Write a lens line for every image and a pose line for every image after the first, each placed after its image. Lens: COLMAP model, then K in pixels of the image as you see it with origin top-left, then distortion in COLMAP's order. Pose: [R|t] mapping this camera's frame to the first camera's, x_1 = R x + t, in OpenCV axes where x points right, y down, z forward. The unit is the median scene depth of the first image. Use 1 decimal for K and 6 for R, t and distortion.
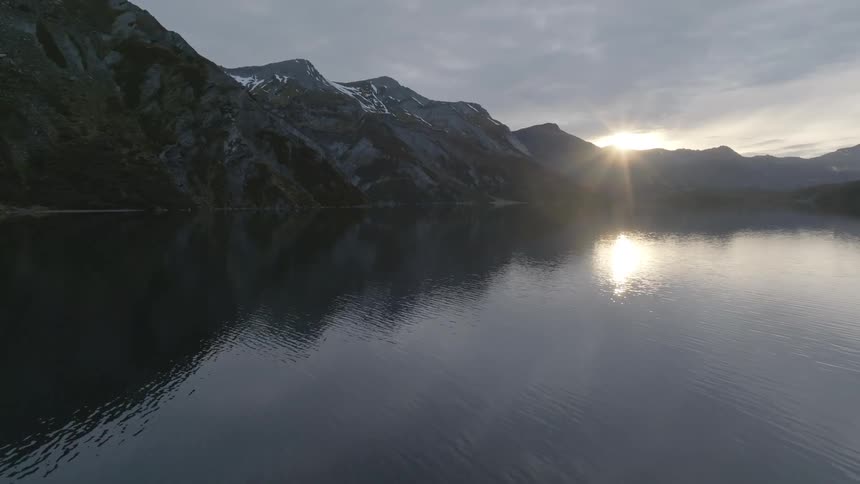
lens RADIAL K [[607.6, 0, 434.8], [0, 607.6, 235.5], [0, 0, 1]] dist [-0.002655, 0.022912]
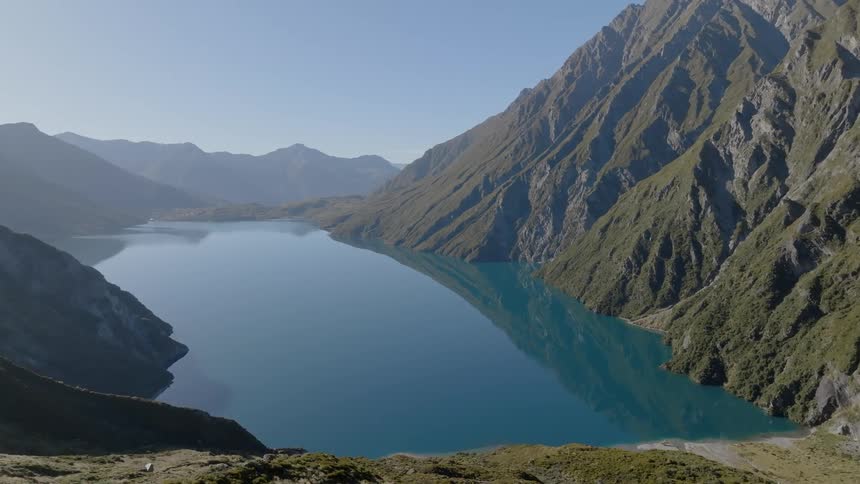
lens RADIAL K [[607.6, 0, 435.3], [0, 607.6, 243.5], [0, 0, 1]] dist [-0.002655, 0.022912]
pose [[0.649522, -0.080497, 0.756070, -0.170294], [0.042120, 0.996662, 0.069928, -0.069426], [-0.759175, -0.013574, 0.650744, -0.067984]]
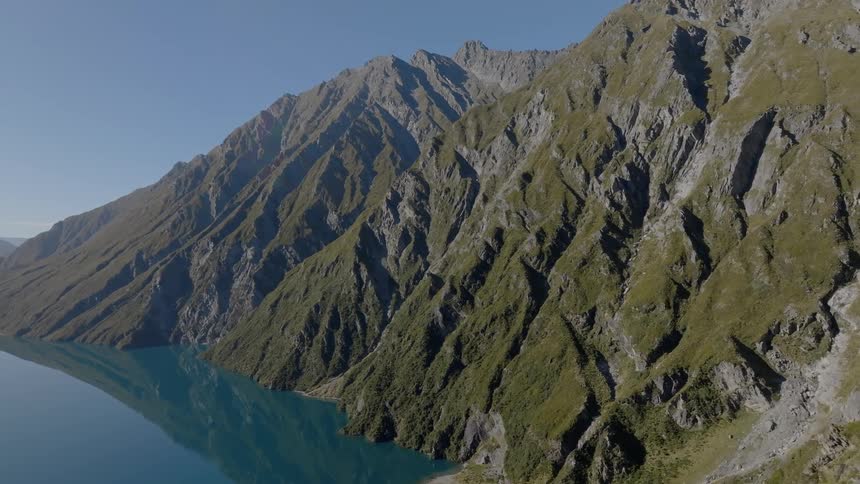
lens RADIAL K [[607.6, 0, 435.2], [0, 607.6, 239.2], [0, 0, 1]] dist [-0.002655, 0.022912]
pose [[0.155038, 0.027199, 0.987534, -0.182355], [0.054438, 0.997867, -0.036030, -0.069713], [-0.986408, 0.059345, 0.153226, -0.063468]]
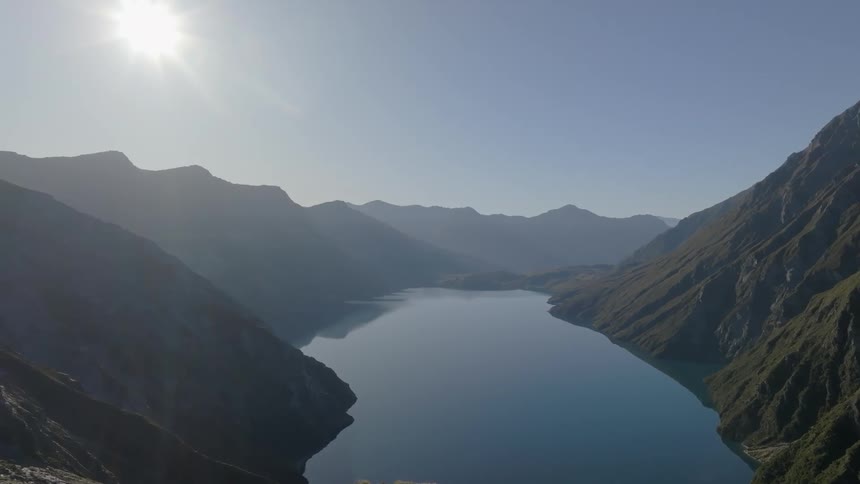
lens RADIAL K [[607.6, 0, 431.9], [0, 607.6, 240.7], [0, 0, 1]] dist [-0.002655, 0.022912]
pose [[0.921573, -0.002779, 0.388195, -0.139710], [0.018266, 0.999177, -0.036210, -0.101802], [-0.387775, 0.040461, 0.920866, -0.169103]]
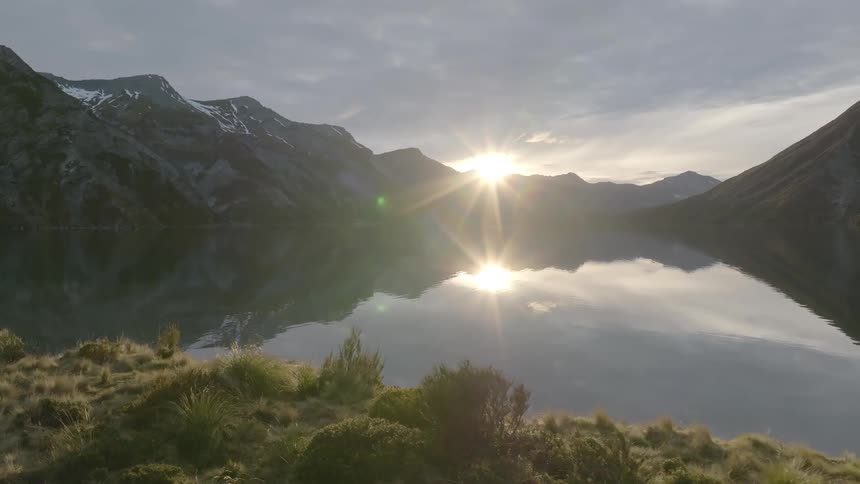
lens RADIAL K [[607.6, 0, 432.0], [0, 607.6, 237.4], [0, 0, 1]] dist [-0.002655, 0.022912]
pose [[0.978378, -0.003027, 0.206803, 0.011159], [0.009718, 0.999461, -0.031345, 0.001994], [-0.206597, 0.032677, 0.977880, -0.027629]]
